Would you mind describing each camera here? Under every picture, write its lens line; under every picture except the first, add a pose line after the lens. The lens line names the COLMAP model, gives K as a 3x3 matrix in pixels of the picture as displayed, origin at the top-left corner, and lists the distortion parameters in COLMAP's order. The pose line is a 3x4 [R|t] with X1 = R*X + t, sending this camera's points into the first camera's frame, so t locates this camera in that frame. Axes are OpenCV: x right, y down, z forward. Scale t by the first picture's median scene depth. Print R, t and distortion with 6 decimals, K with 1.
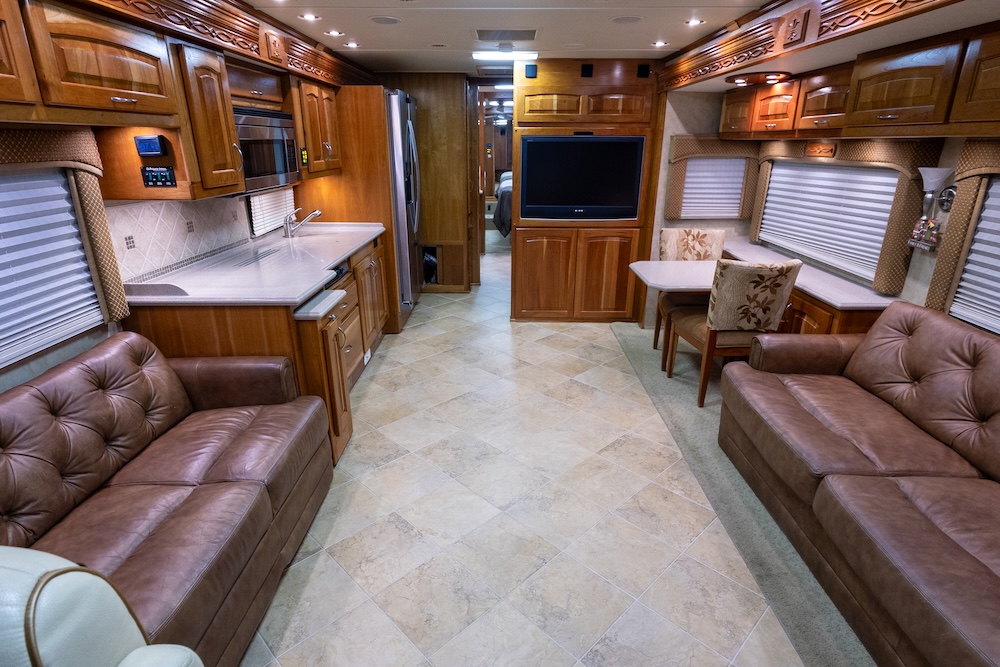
lens RADIAL K [[534.1, 0, 500.0], [0, 534.1, 333.5], [0, 0, 1]] dist [0.014529, -0.001633]
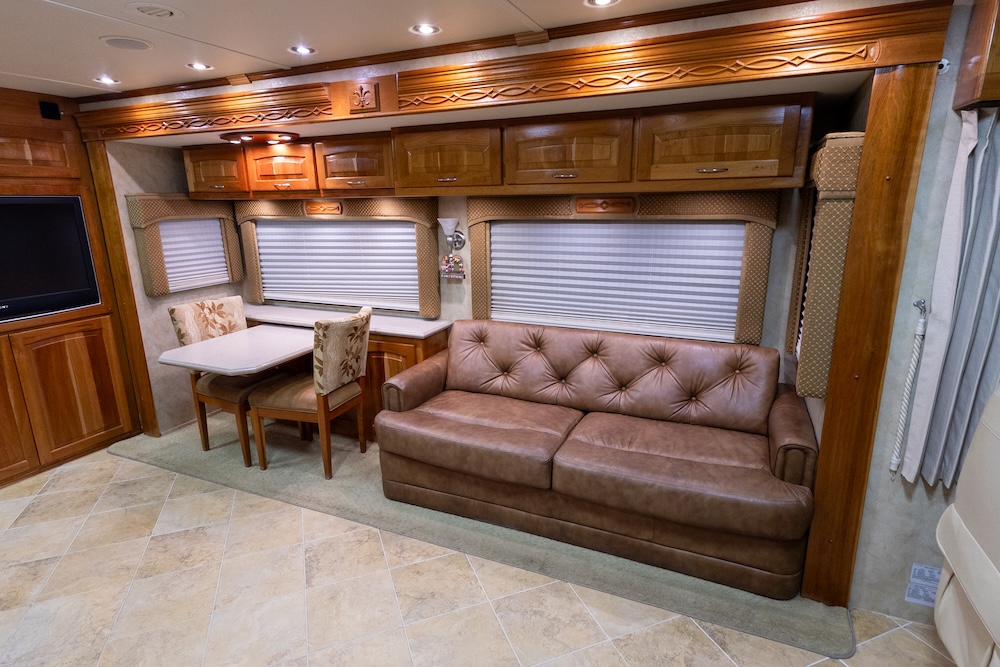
lens RADIAL K [[534.1, 0, 500.0], [0, 534.1, 333.5], [0, 0, 1]] dist [0.014529, -0.001633]
pose [[0.405241, -0.231203, 0.884491, -0.286171], [0.323722, 0.941096, 0.097682, -0.101247], [-0.854976, 0.246745, 0.456216, 0.287864]]
